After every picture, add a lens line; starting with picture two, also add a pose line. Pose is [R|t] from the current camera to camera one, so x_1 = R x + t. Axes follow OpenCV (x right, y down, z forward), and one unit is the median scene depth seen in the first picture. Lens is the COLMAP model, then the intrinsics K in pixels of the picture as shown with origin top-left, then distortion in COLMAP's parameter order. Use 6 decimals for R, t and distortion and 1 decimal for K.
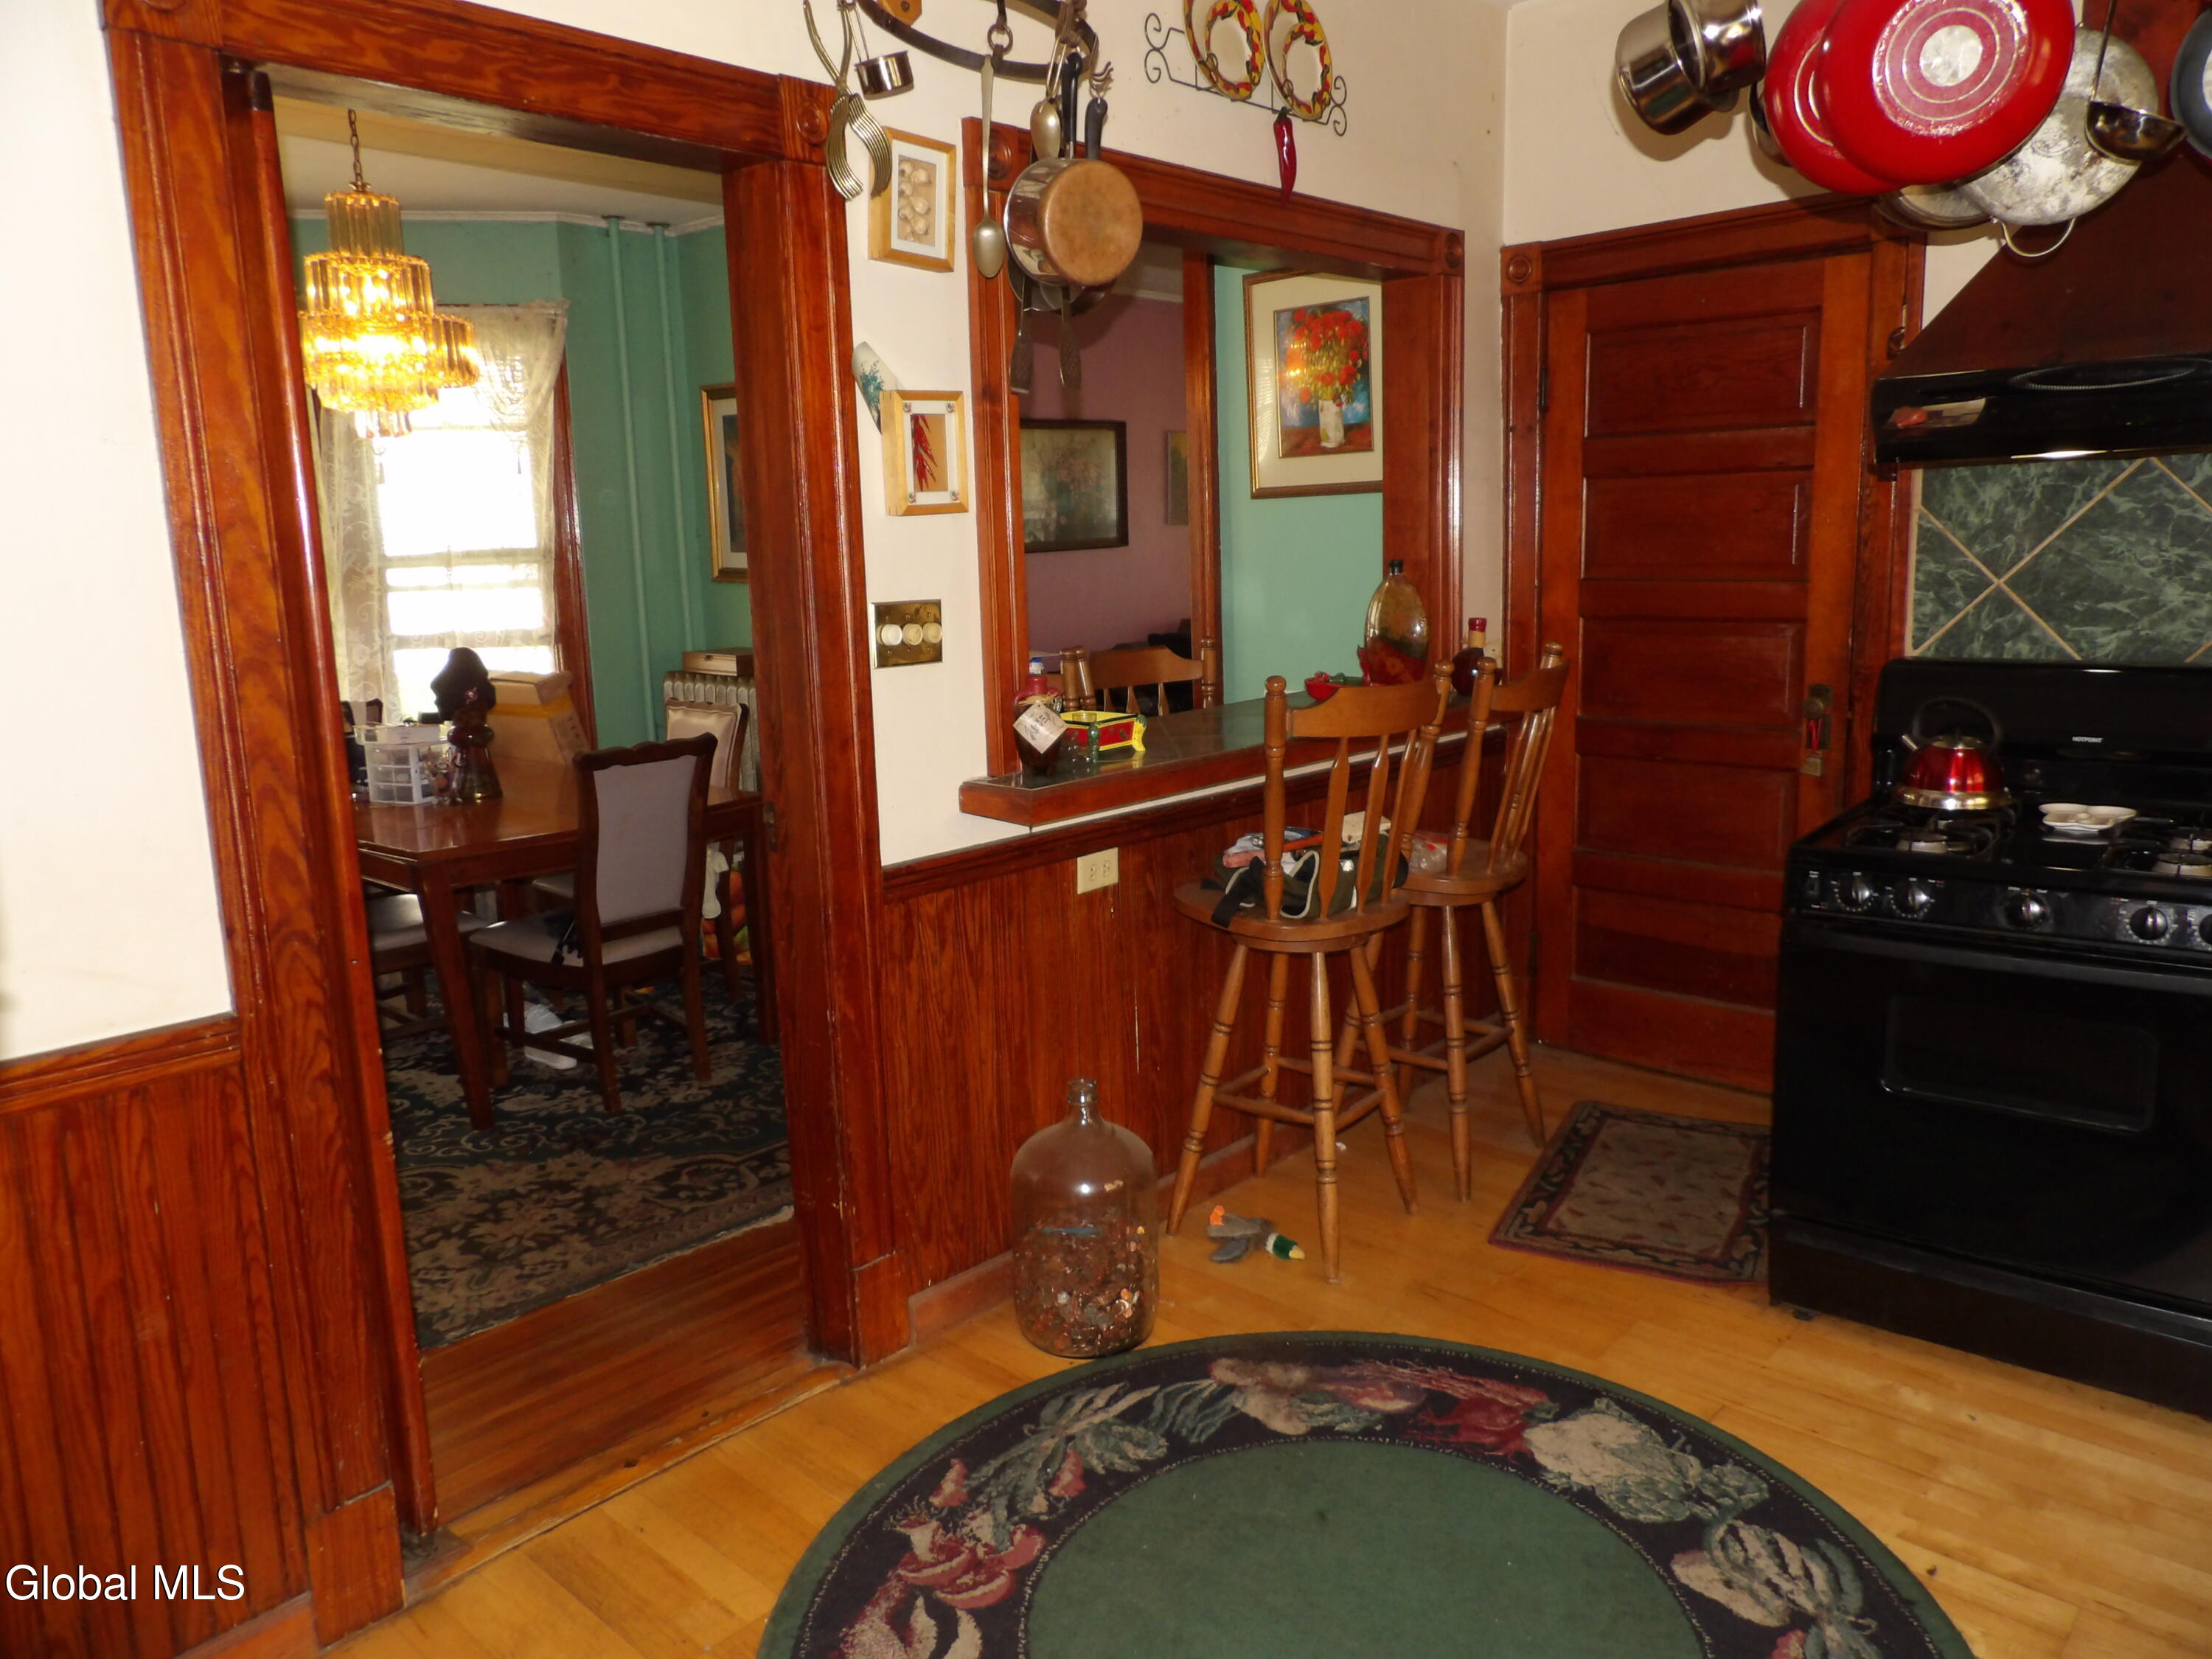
lens RADIAL K [[1582.7, 0, 1109.3], [0, 1582.7, 800.5], [0, 0, 1]] dist [-0.032809, 0.040634]
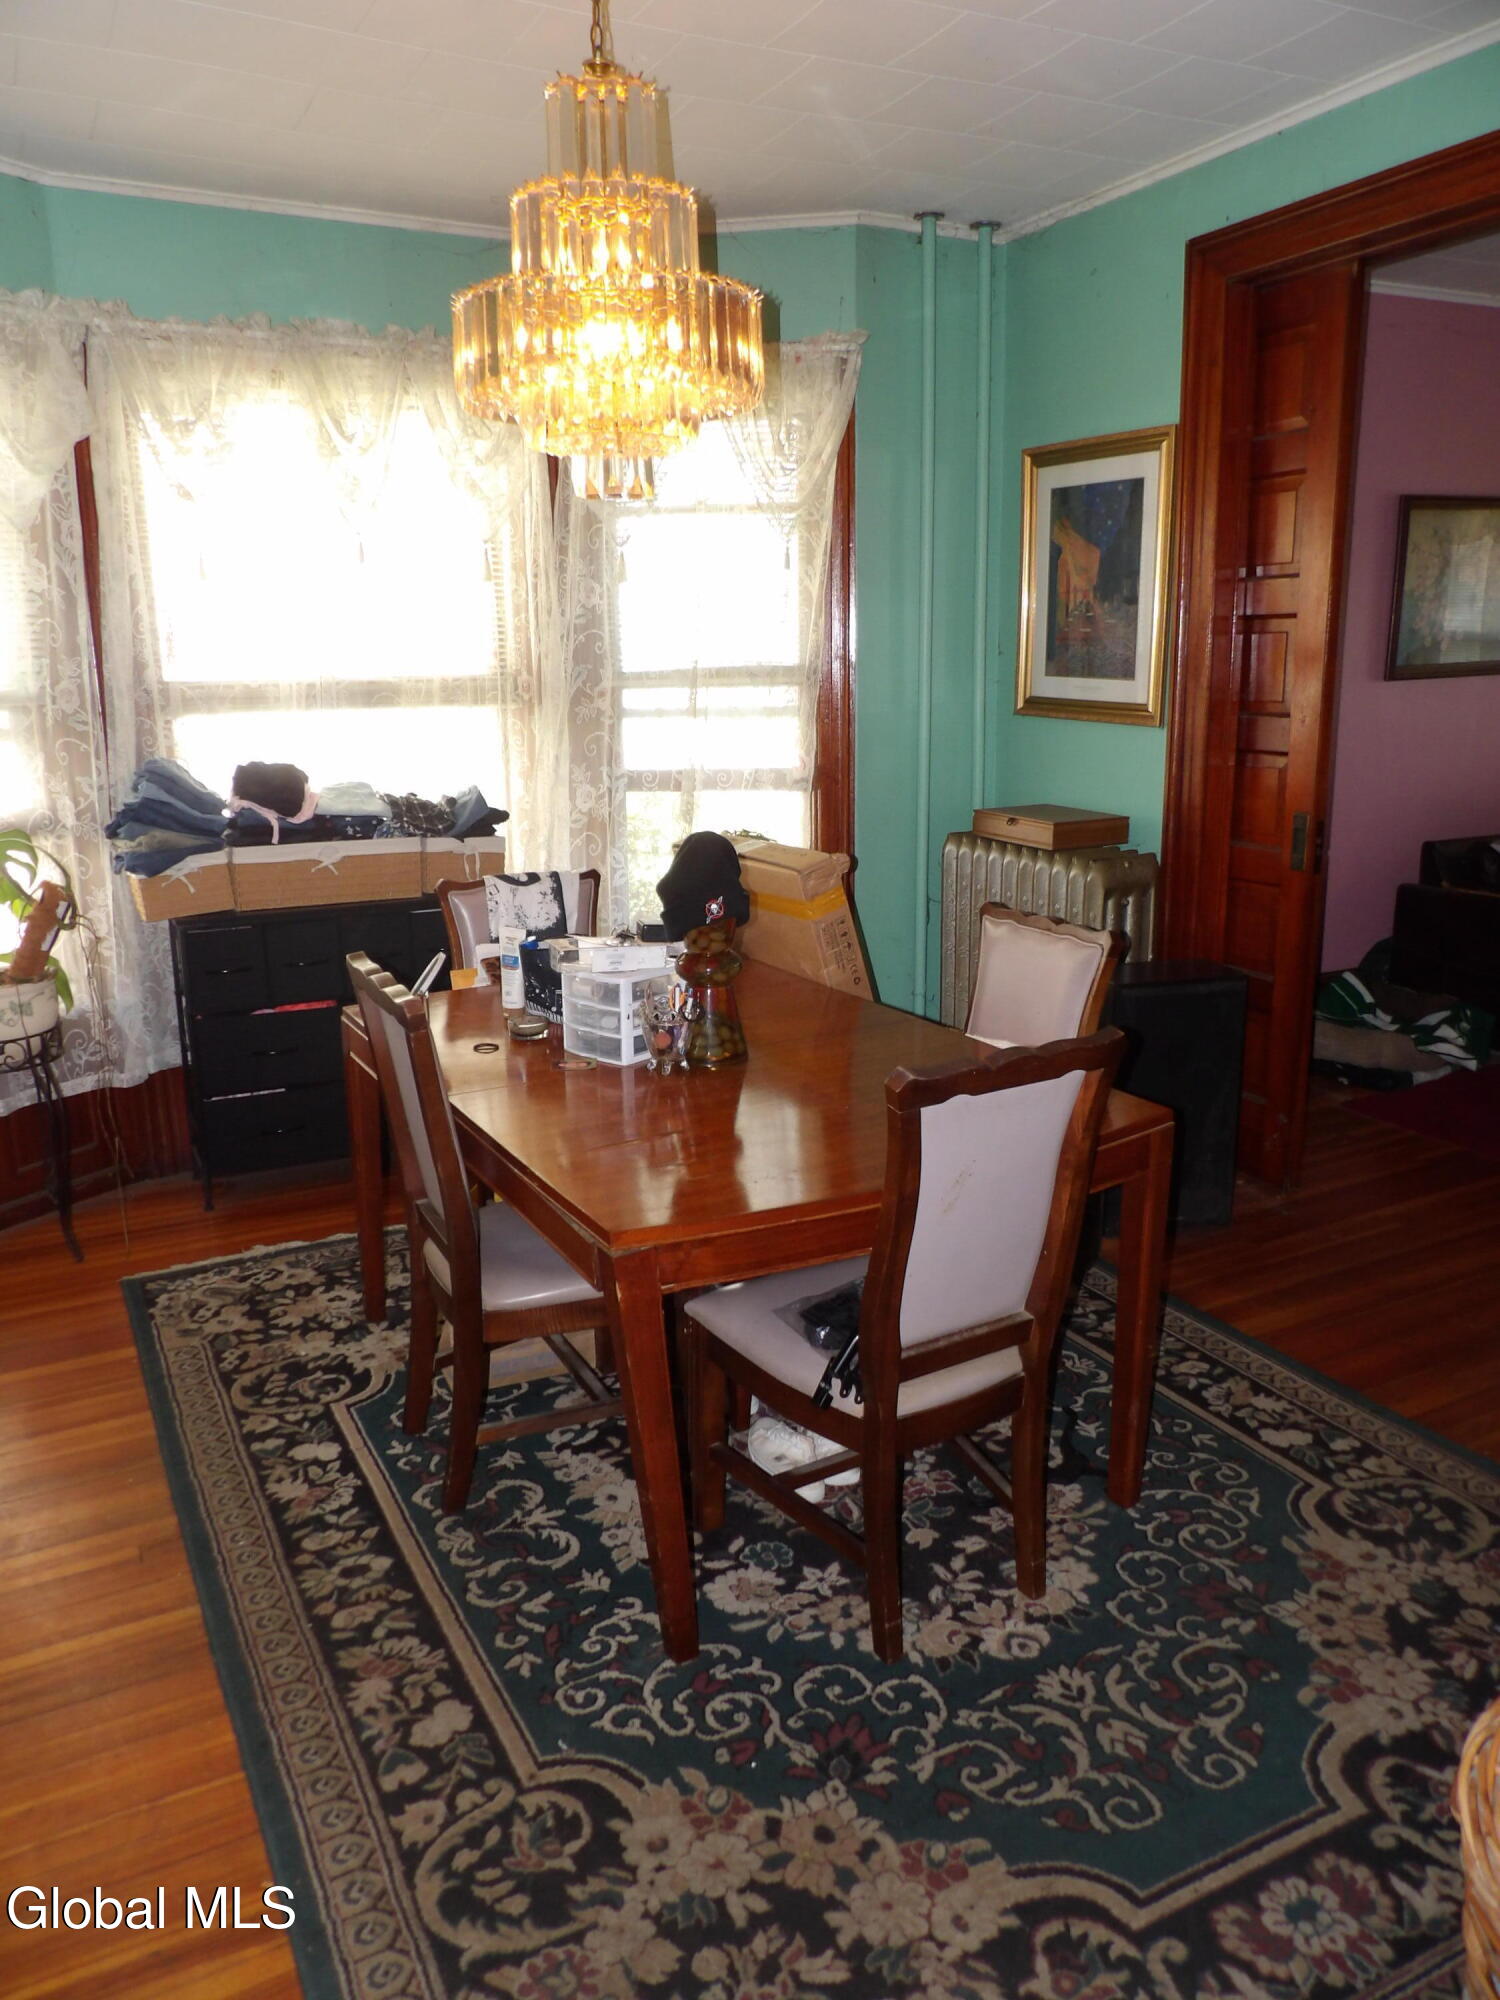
lens RADIAL K [[1431.0, 0, 693.4], [0, 1431.0, 1002.4], [0, 0, 1]] dist [-0.032809, 0.040634]
pose [[0.923267, 0.100077, -0.370894, -0.191421], [-0.069533, 0.993059, 0.094866, -0.083110], [0.377813, -0.061798, 0.923817, 0.454966]]
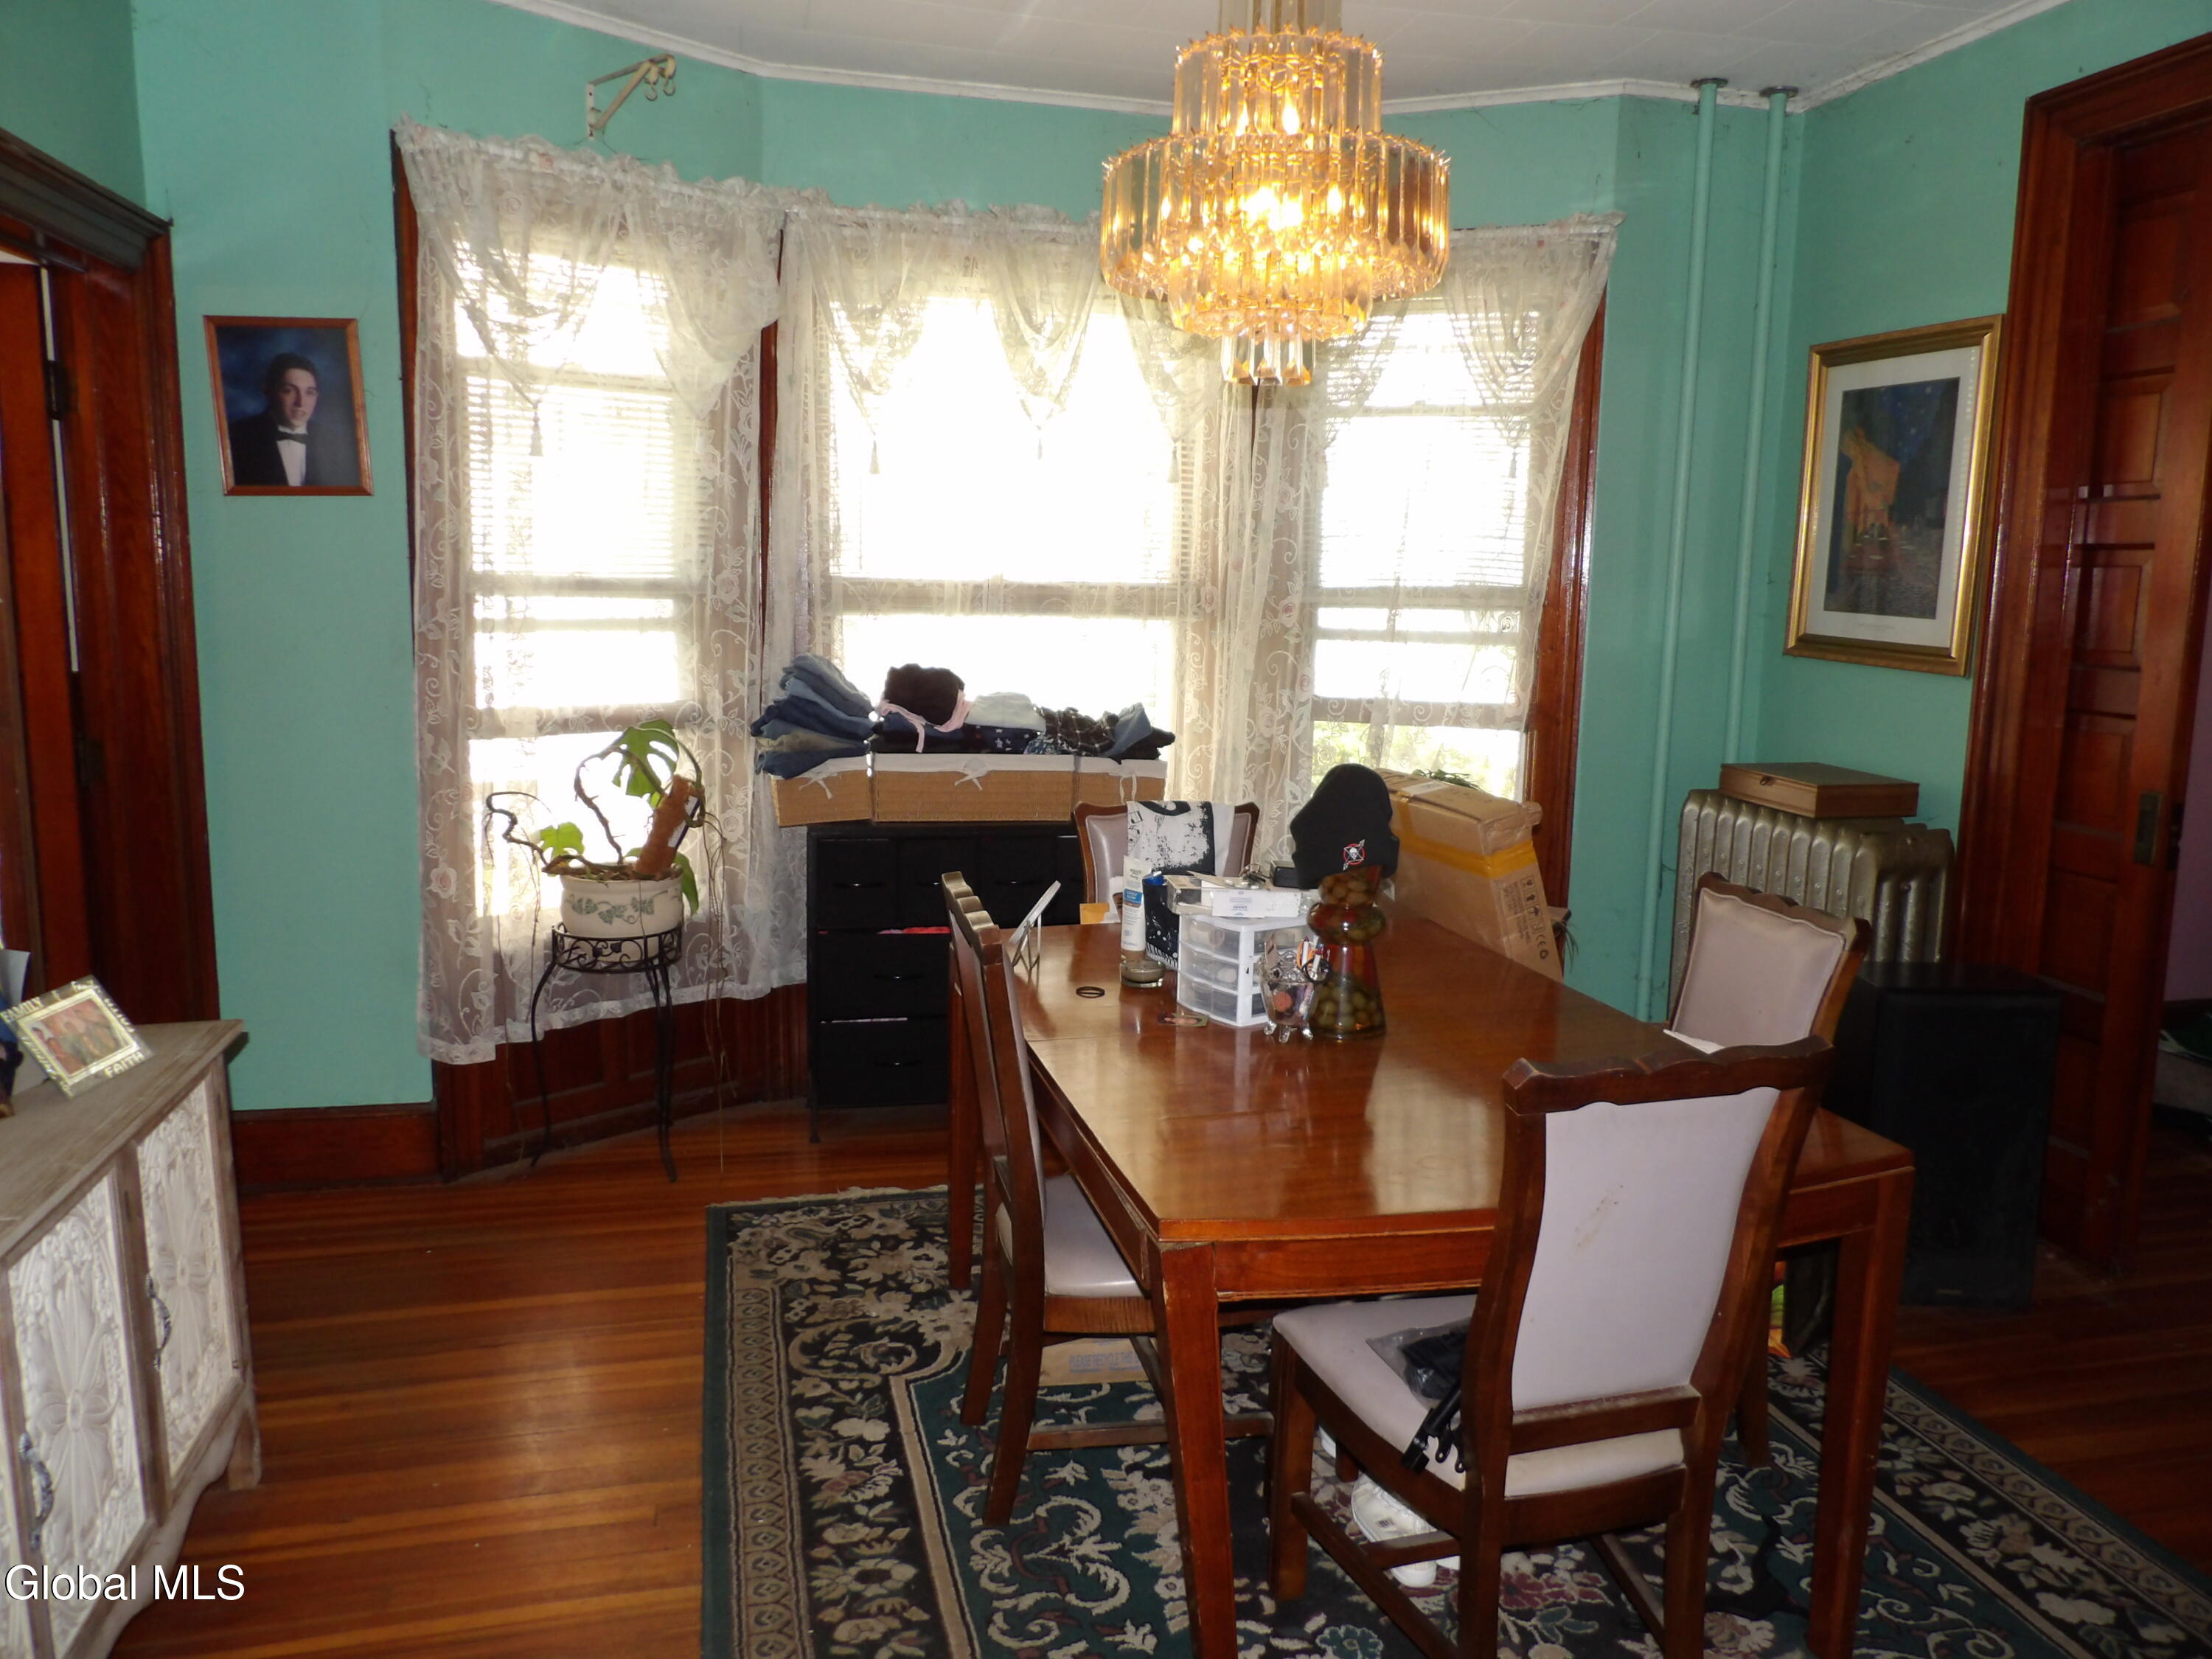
lens RADIAL K [[1582.7, 0, 1088.7], [0, 1582.7, 823.6], [0, 0, 1]] dist [-0.032809, 0.040634]
pose [[0.812162, 0.131831, -0.568342, -0.167158], [-0.136008, 0.990079, 0.035299, -0.083549], [0.567357, 0.048631, 0.822035, 0.492239]]
